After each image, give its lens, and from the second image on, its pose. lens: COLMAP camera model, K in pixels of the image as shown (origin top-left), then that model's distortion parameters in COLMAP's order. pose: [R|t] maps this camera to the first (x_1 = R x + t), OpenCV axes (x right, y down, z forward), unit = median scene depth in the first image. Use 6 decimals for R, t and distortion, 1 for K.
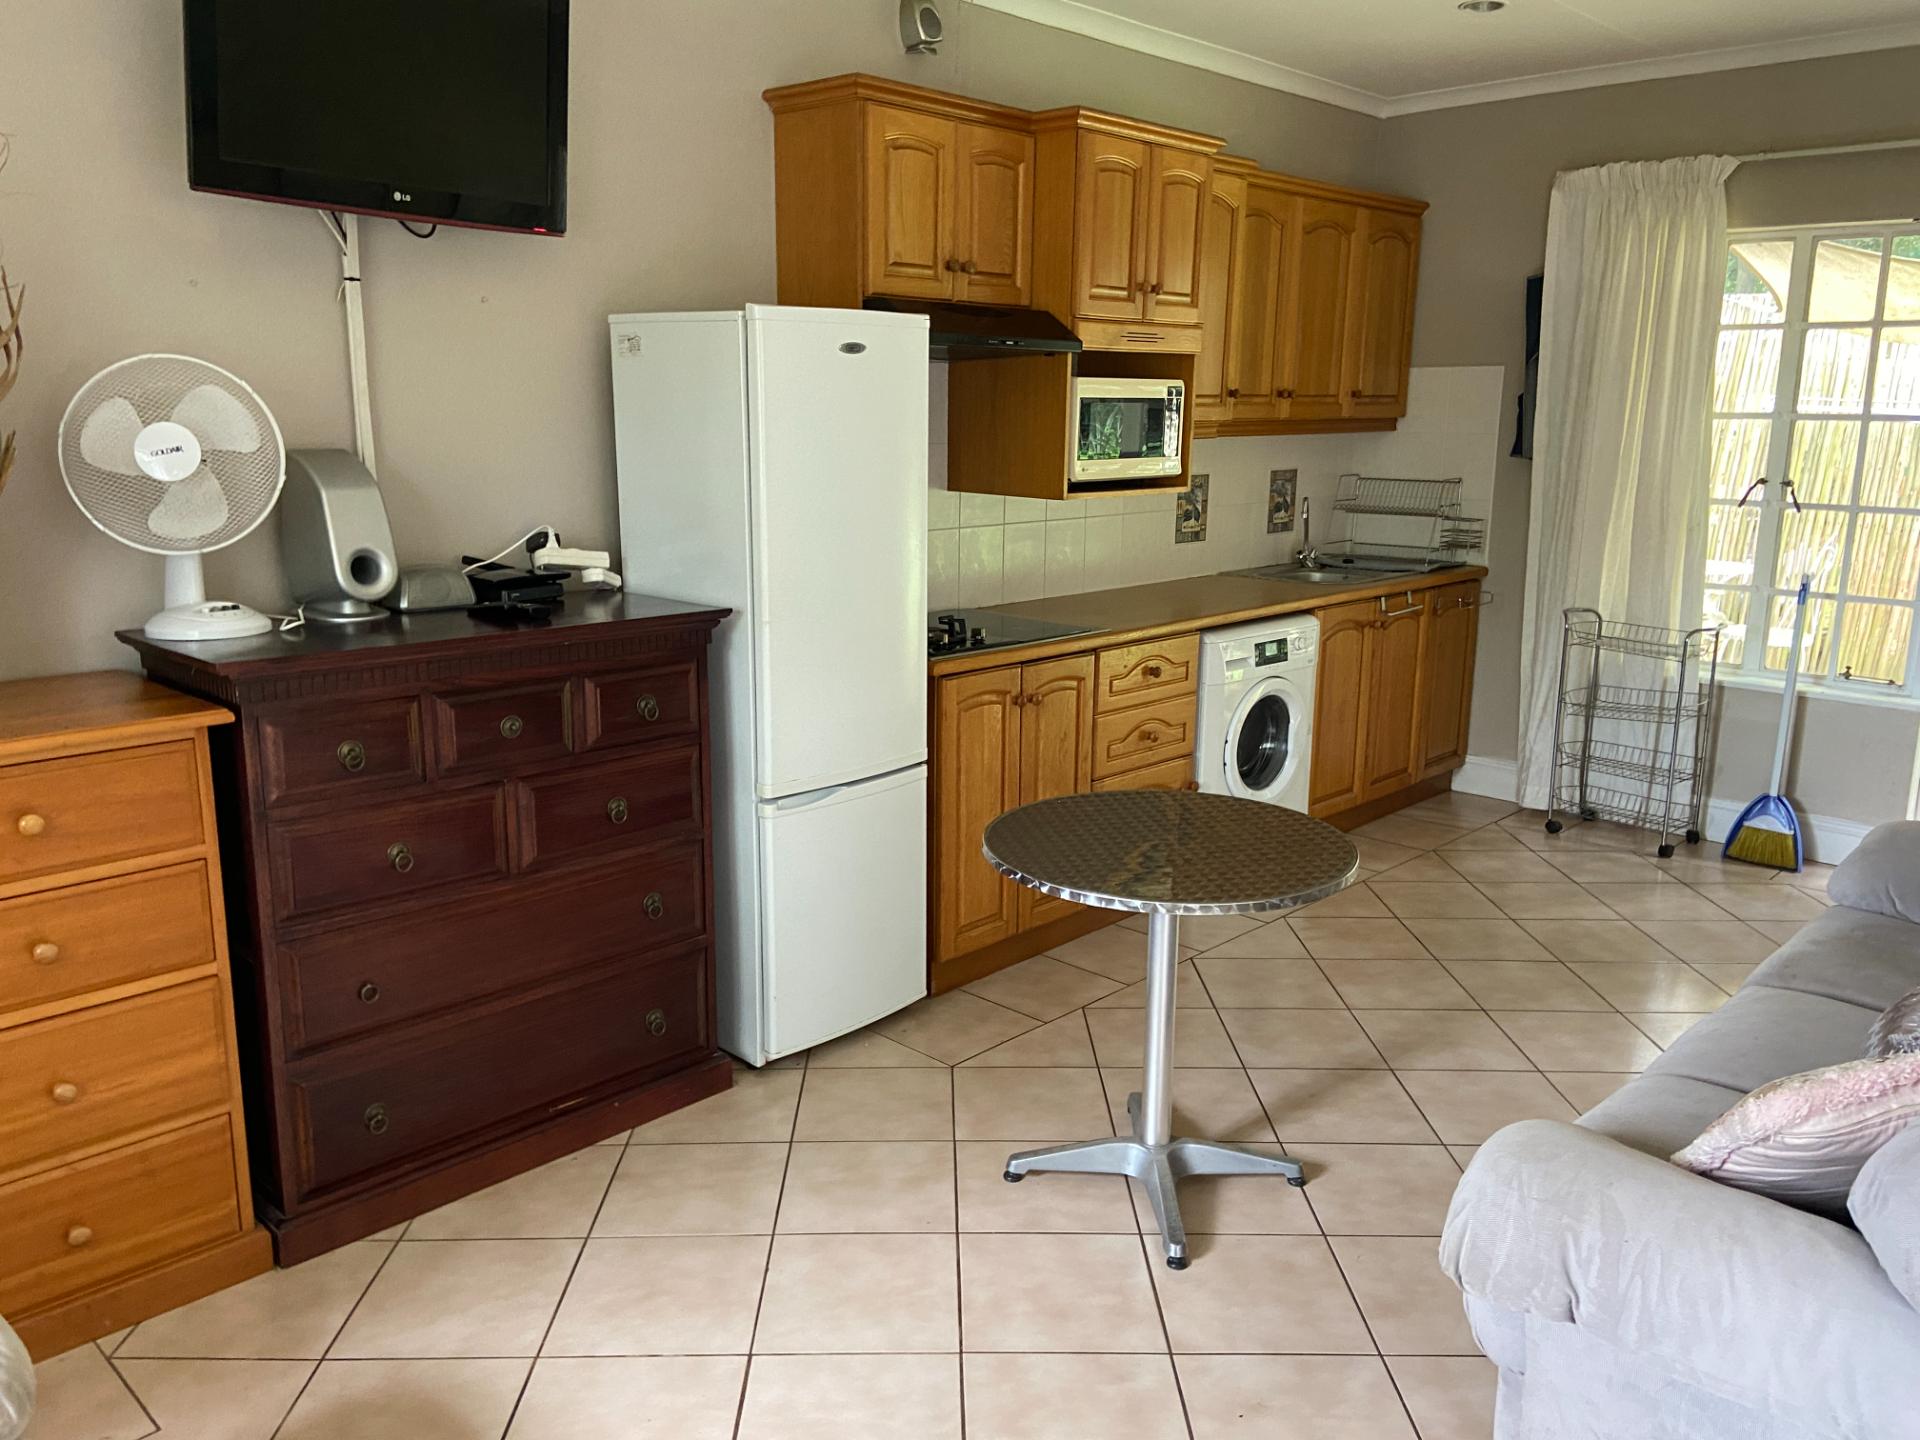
lens RADIAL K [[1453.4, 0, 956.6], [0, 1453.4, 692.8], [0, 0, 1]] dist [0.138159, -0.173651]
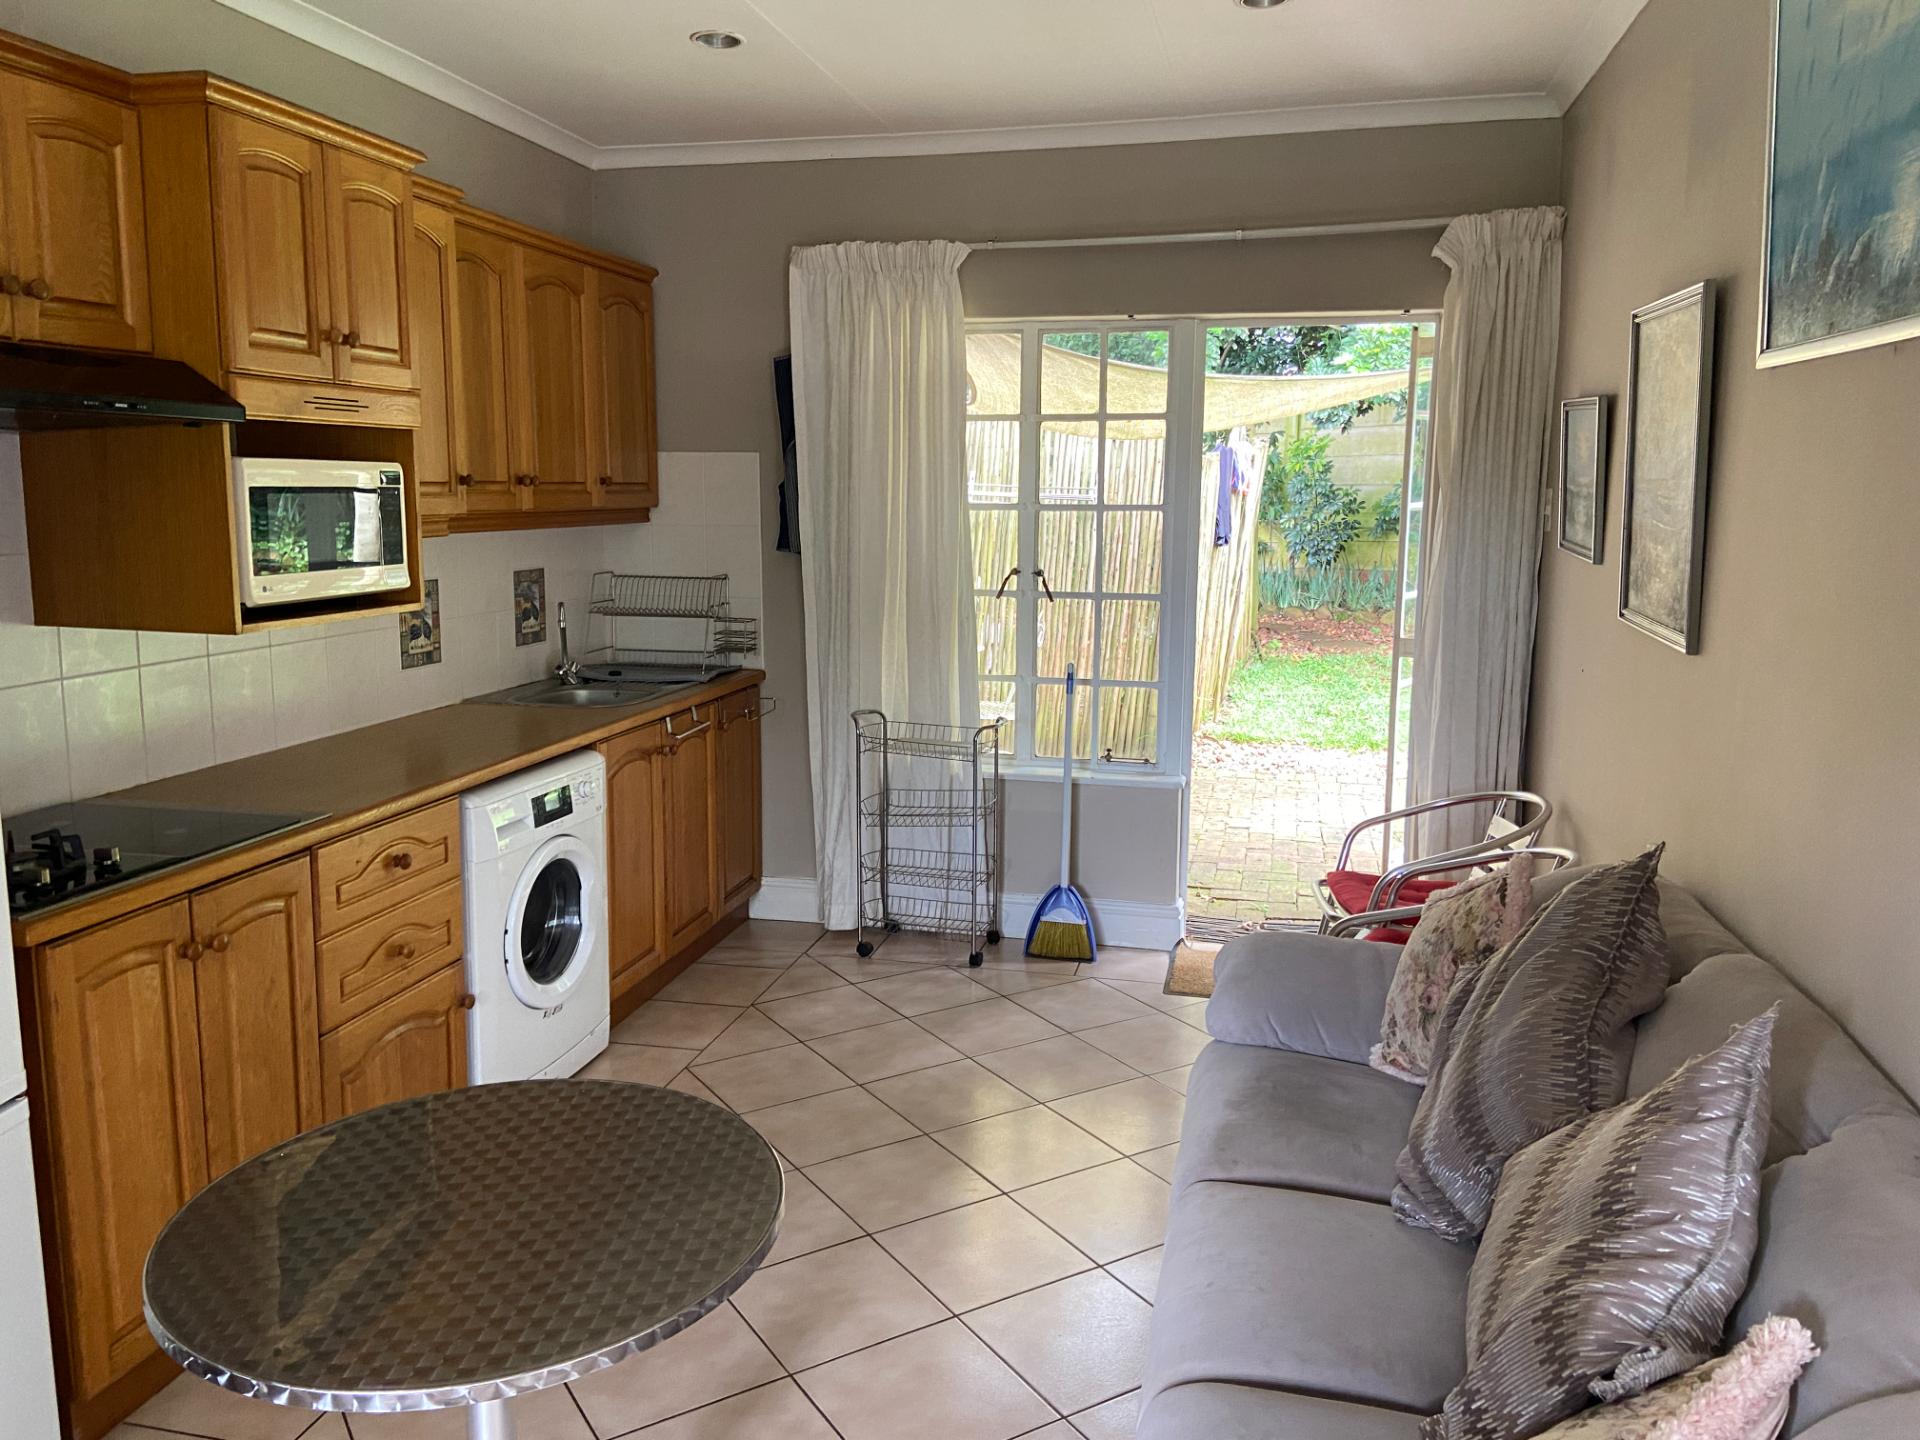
lens RADIAL K [[1453.4, 0, 956.6], [0, 1453.4, 692.8], [0, 0, 1]] dist [0.138159, -0.173651]
pose [[0.861218, -0.077142, 0.502347, 0.009600], [0.102765, 0.994429, -0.023471, -0.044059], [-0.497738, 0.071838, 0.864347, 0.189974]]
